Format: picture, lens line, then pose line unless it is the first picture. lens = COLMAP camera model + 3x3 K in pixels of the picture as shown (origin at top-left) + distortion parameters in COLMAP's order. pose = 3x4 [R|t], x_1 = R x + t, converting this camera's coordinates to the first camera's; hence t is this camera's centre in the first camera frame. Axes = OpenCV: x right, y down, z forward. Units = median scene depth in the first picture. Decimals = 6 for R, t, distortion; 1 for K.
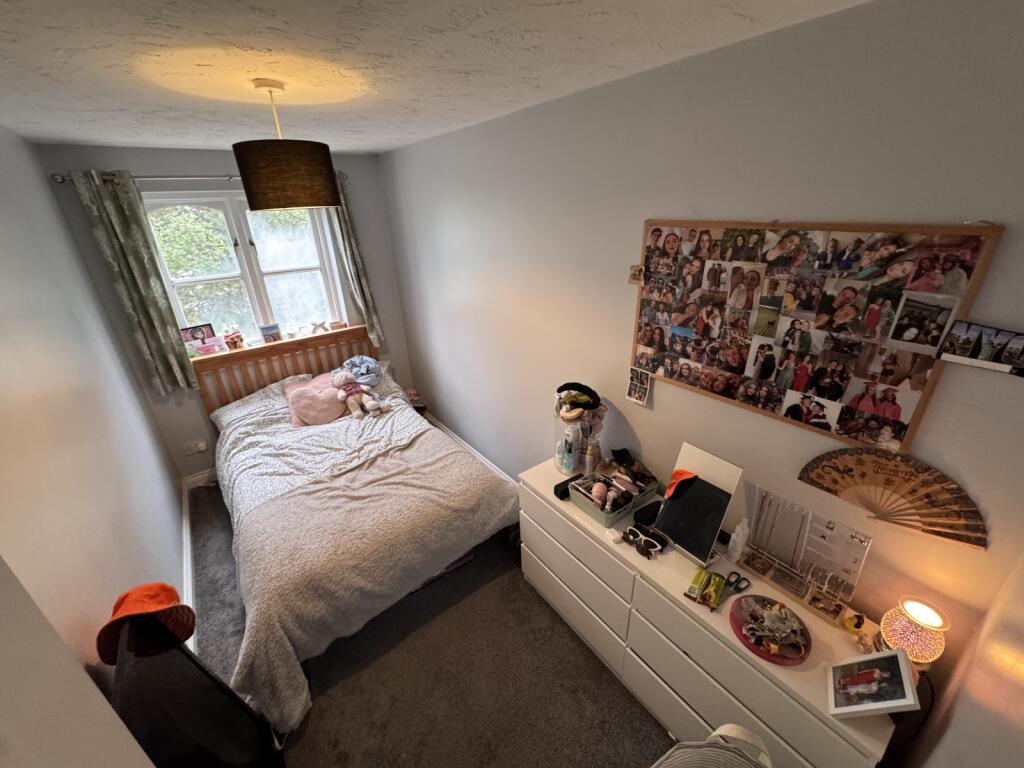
lens RADIAL K [[406.9, 0, 511.9], [0, 406.9, 383.7], [0, 0, 1]] dist [-0.003167, -0.000282]
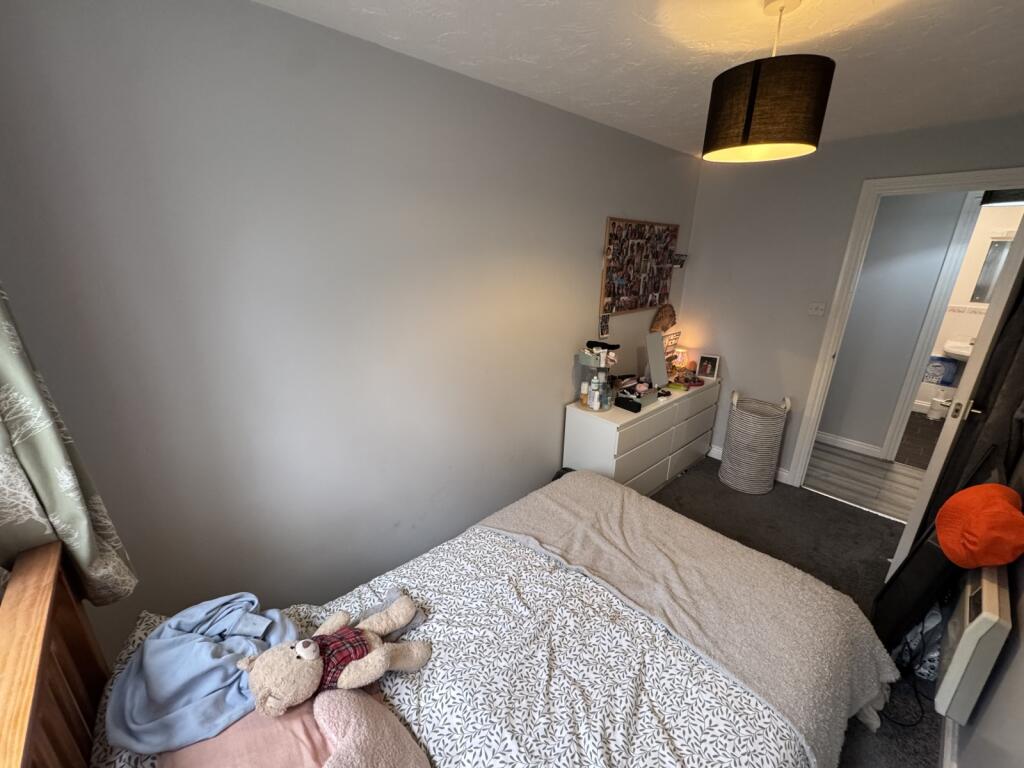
lens RADIAL K [[406.9, 0, 513.1], [0, 406.9, 386.1], [0, 0, 1]] dist [-0.003167, -0.000282]
pose [[-0.099540, -0.278022, 0.955404, -1.514421], [0.398541, 0.868650, 0.294299, -0.493192], [-0.911733, 0.410062, 0.024338, 1.753994]]
